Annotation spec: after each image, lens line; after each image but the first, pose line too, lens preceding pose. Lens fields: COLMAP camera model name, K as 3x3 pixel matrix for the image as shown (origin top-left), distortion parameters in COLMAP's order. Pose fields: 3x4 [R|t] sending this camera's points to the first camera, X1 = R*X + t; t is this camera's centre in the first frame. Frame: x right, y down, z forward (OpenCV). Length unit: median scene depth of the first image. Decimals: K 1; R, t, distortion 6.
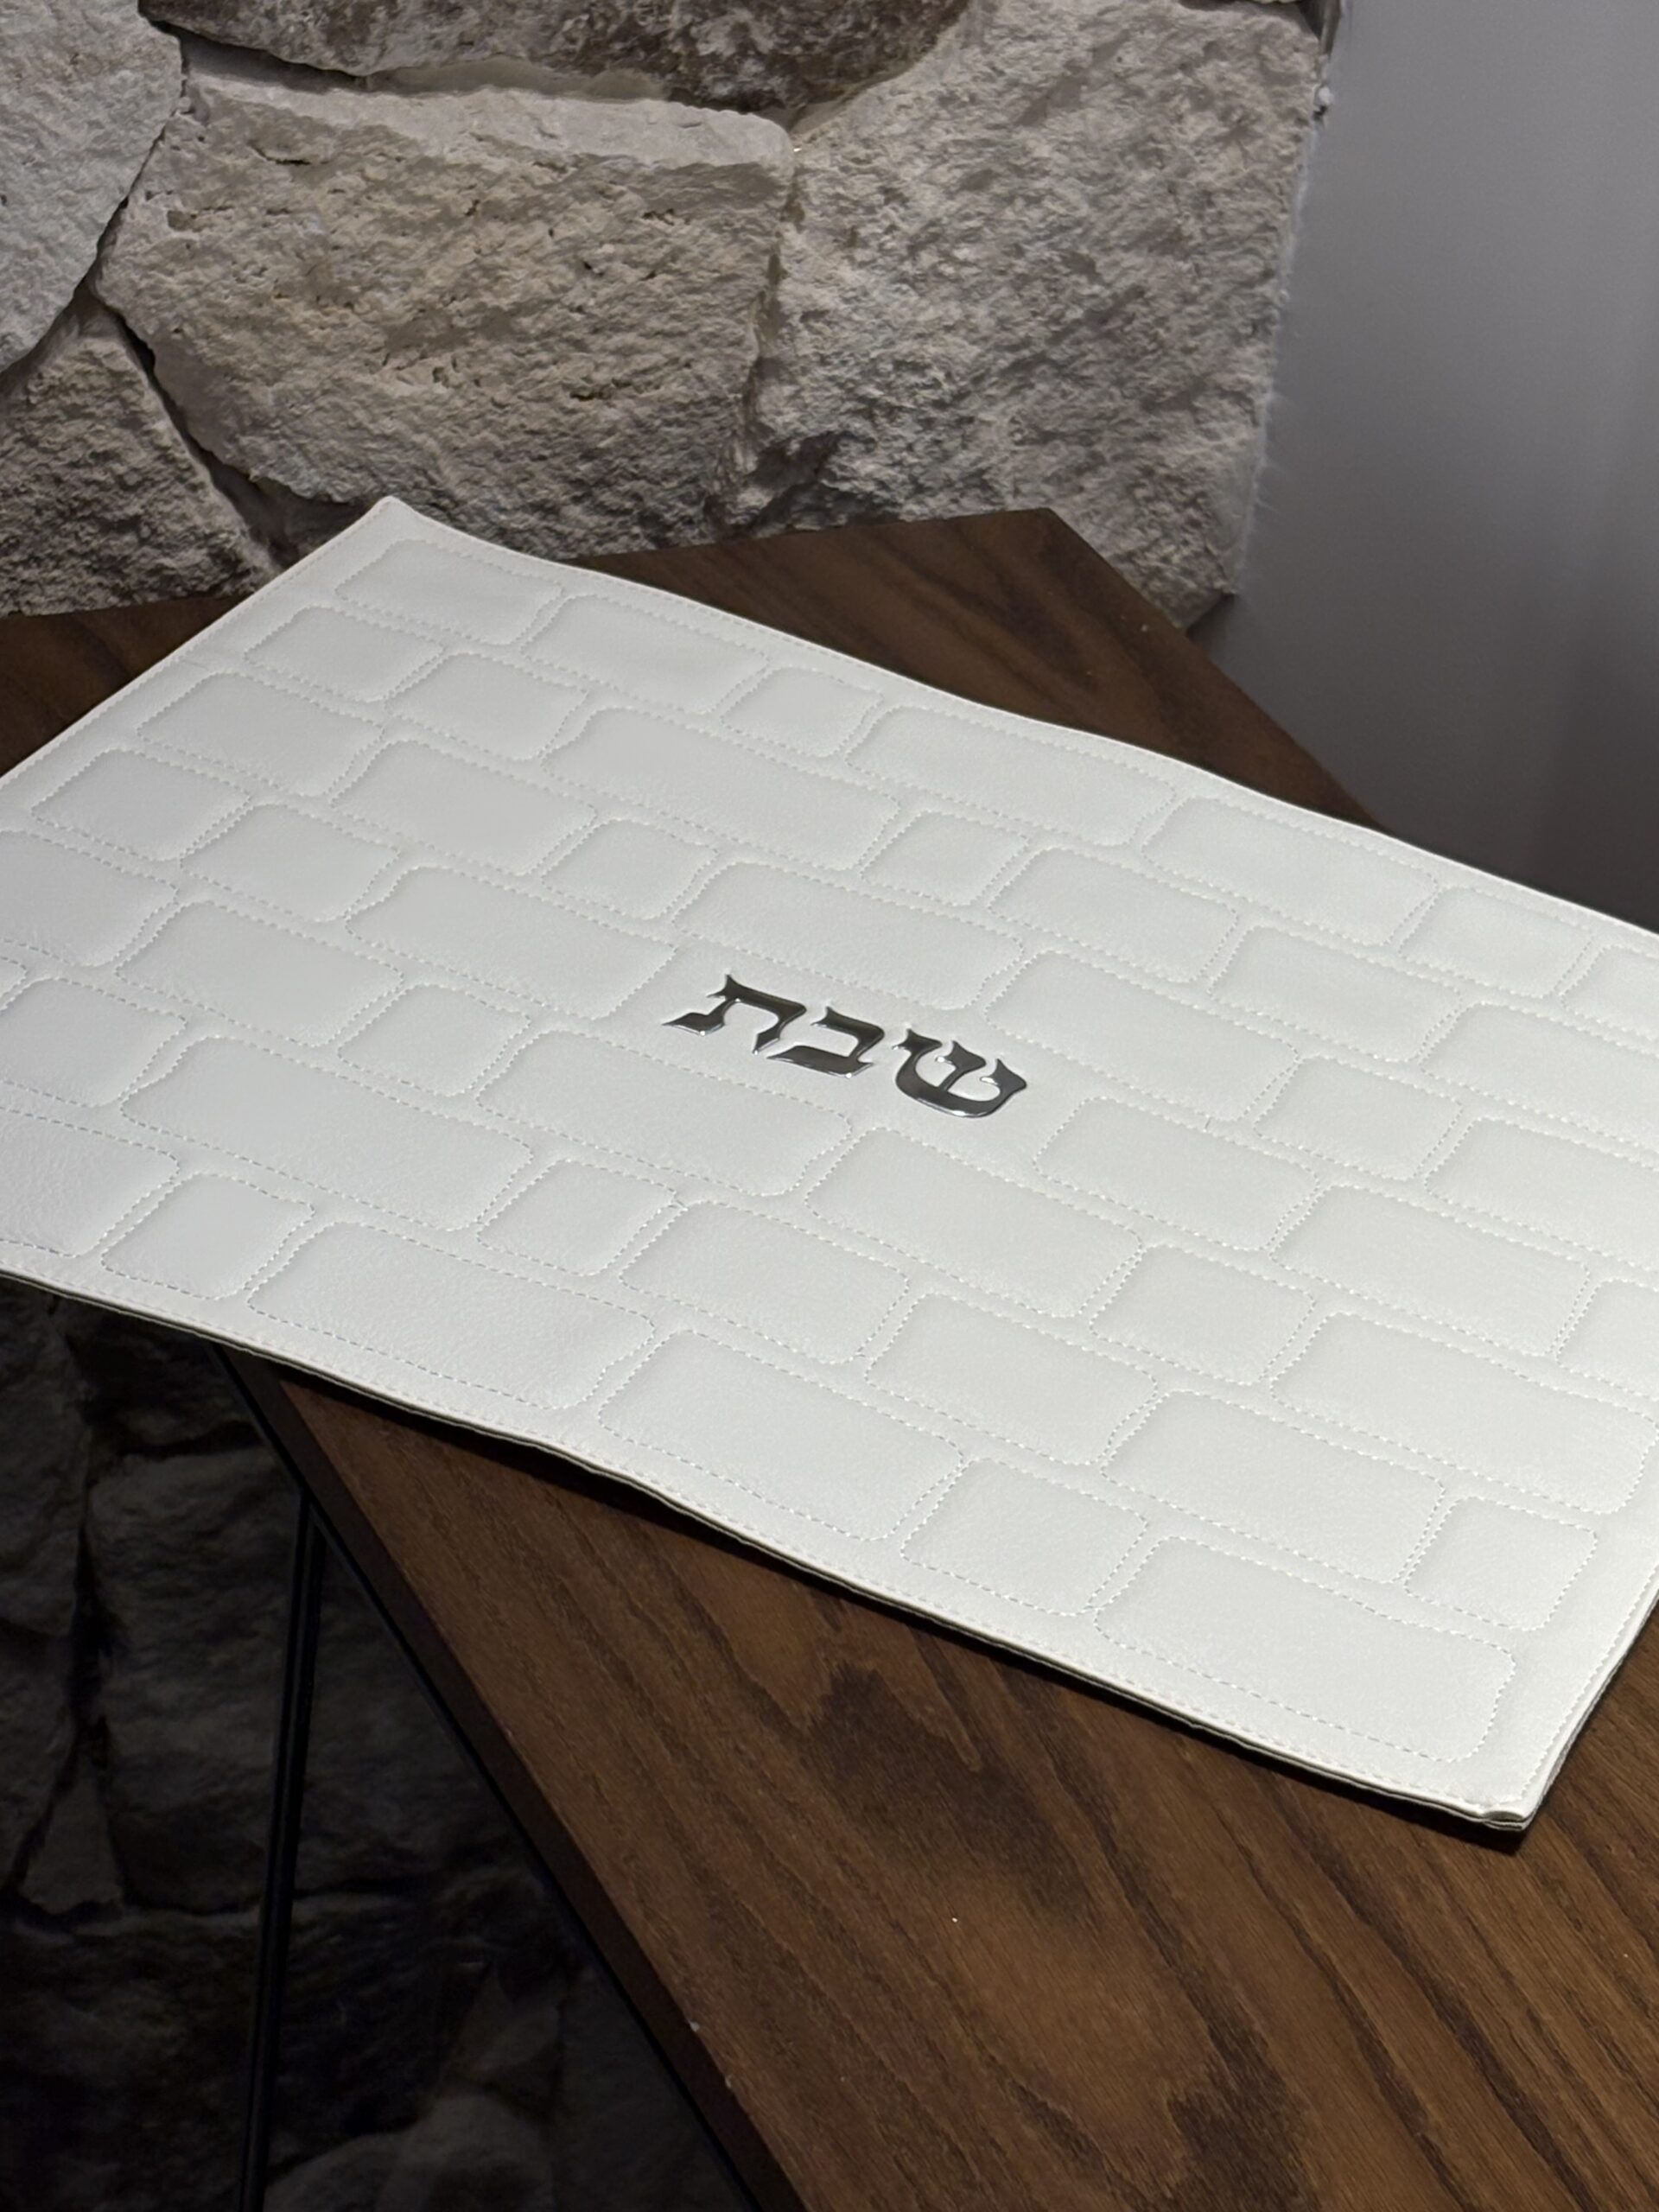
lens RADIAL K [[5116.4, 0, 825.9], [0, 5116.4, 1077.7], [0, 0, 1]] dist [0.243944, -1.222298]
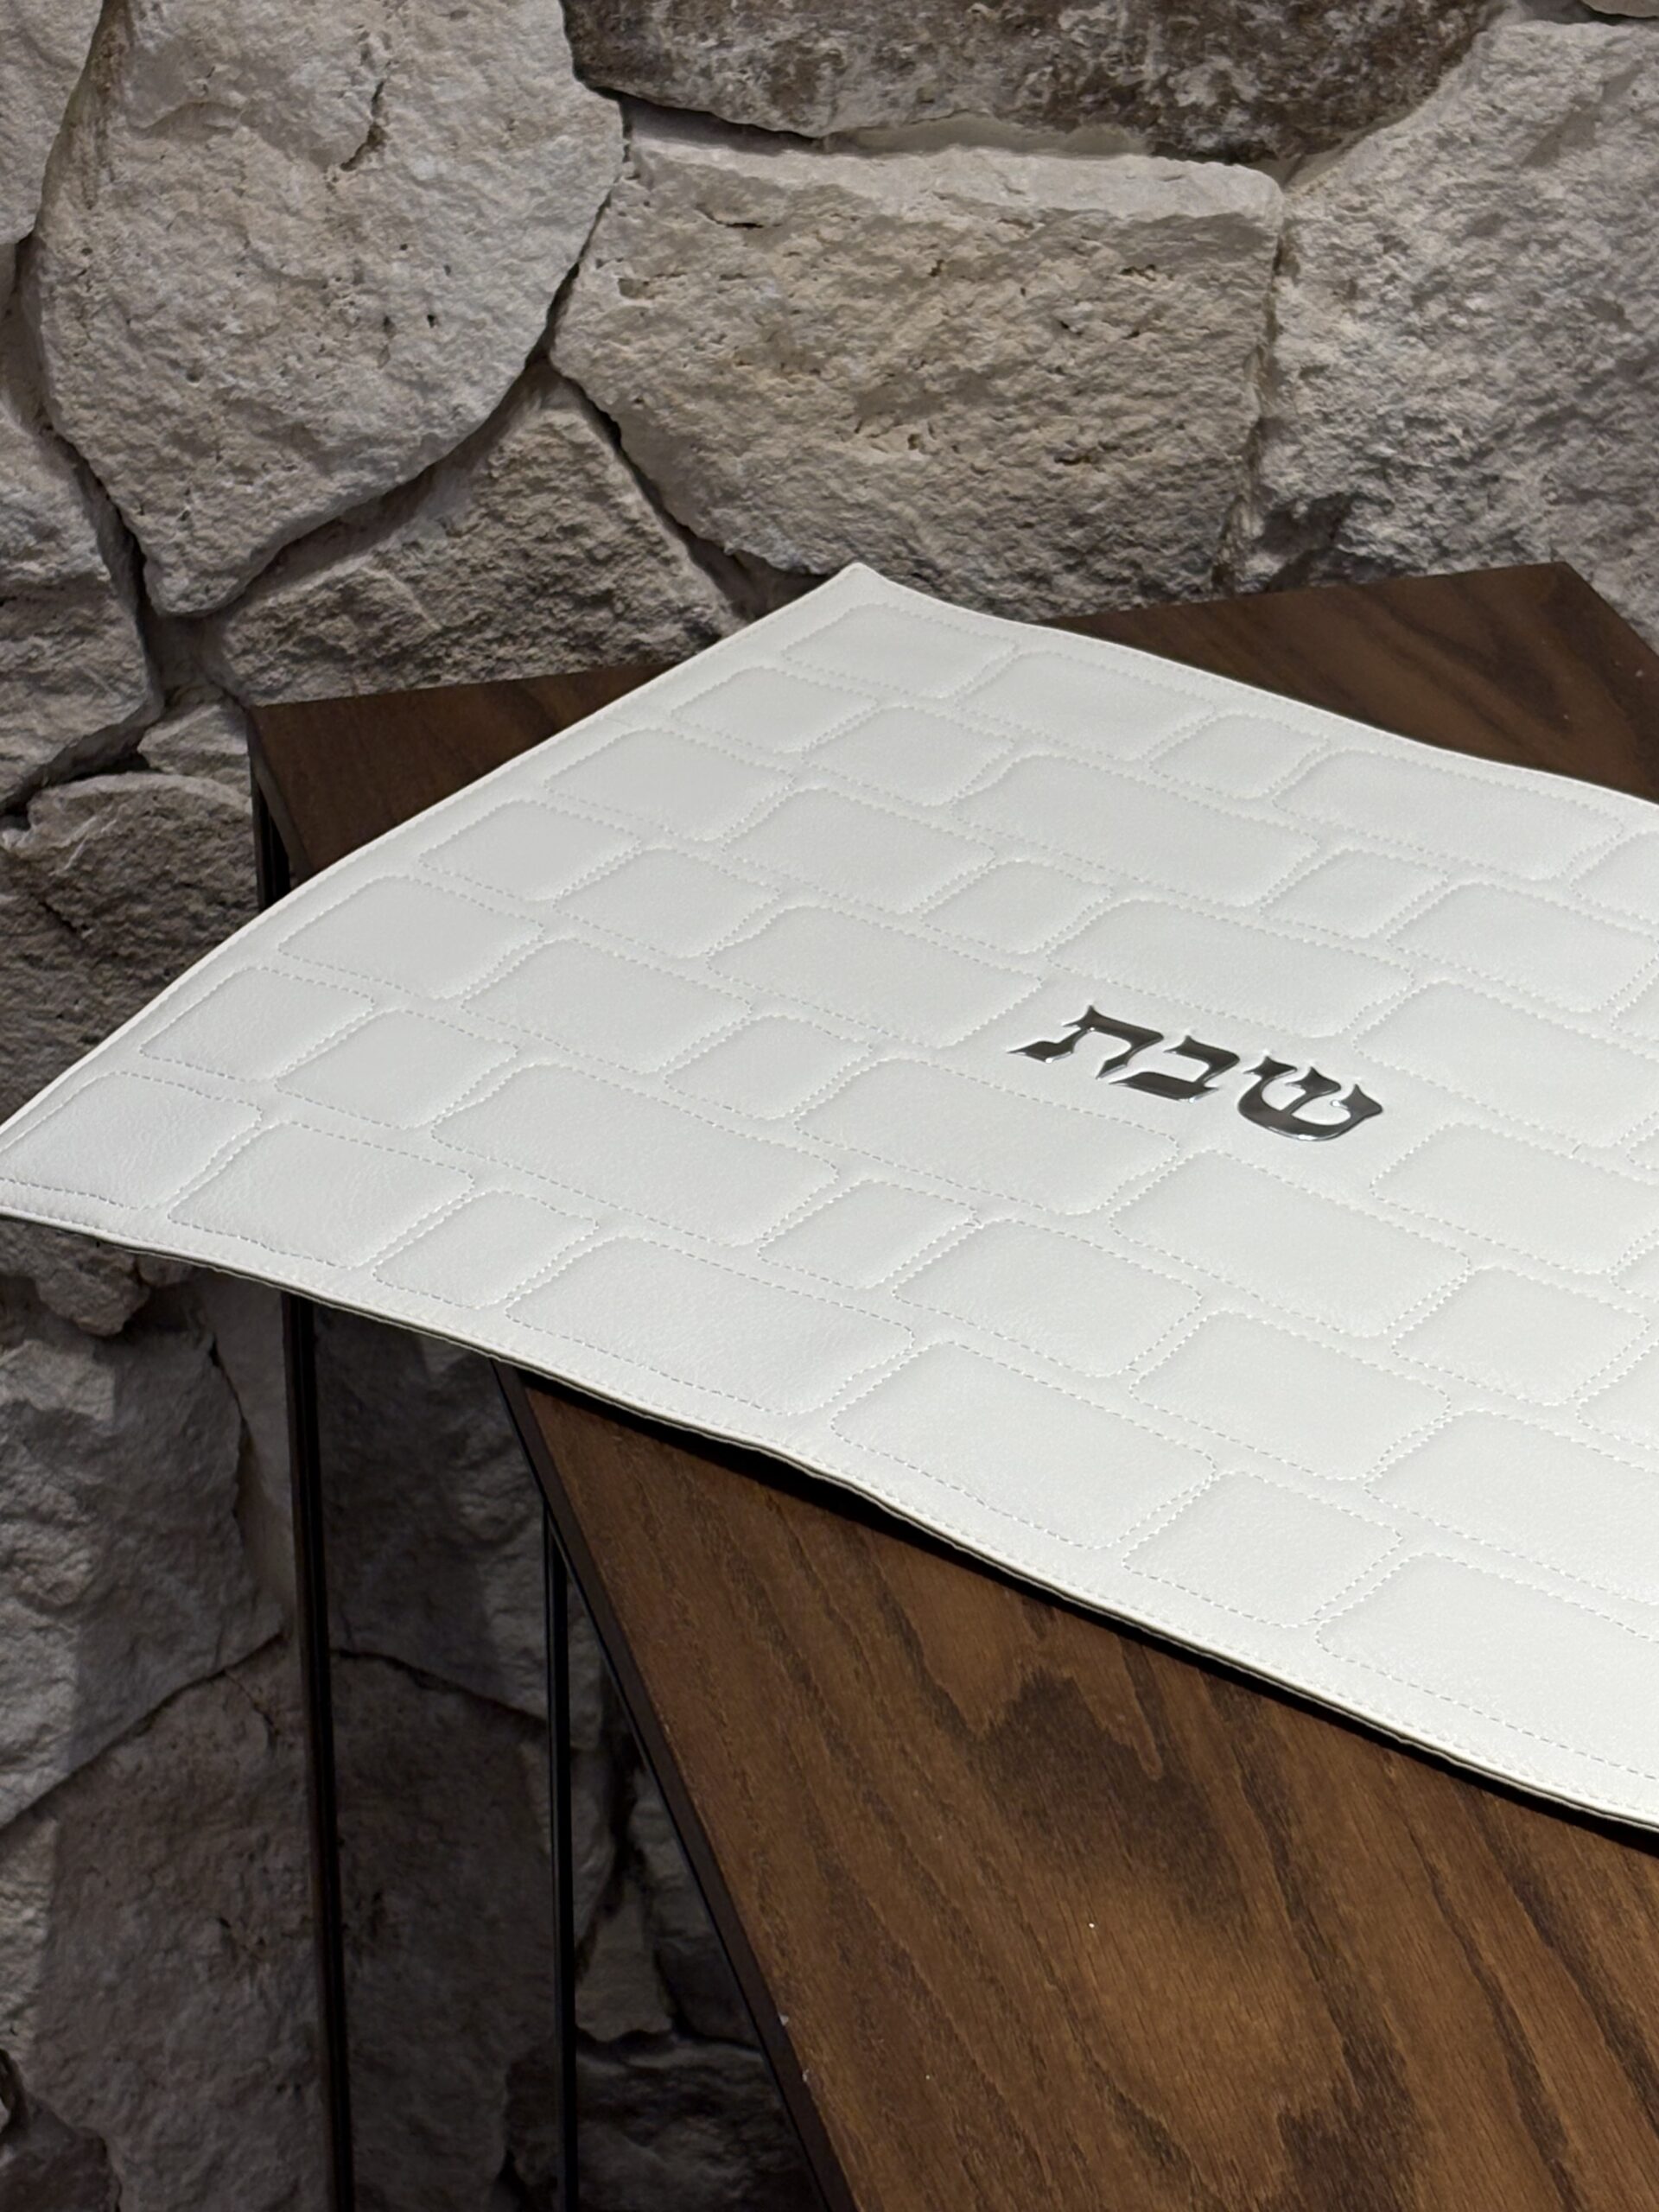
lens RADIAL K [[5131.9, 0, 846.1], [0, 5131.9, 1071.1], [0, 0, 1]] dist [0.253299, -1.066922]
pose [[0.976210, -0.010739, -0.216560, 0.123763], [-0.002507, 0.998147, -0.060799, 0.043565], [0.216812, 0.059895, 0.974374, 0.042841]]
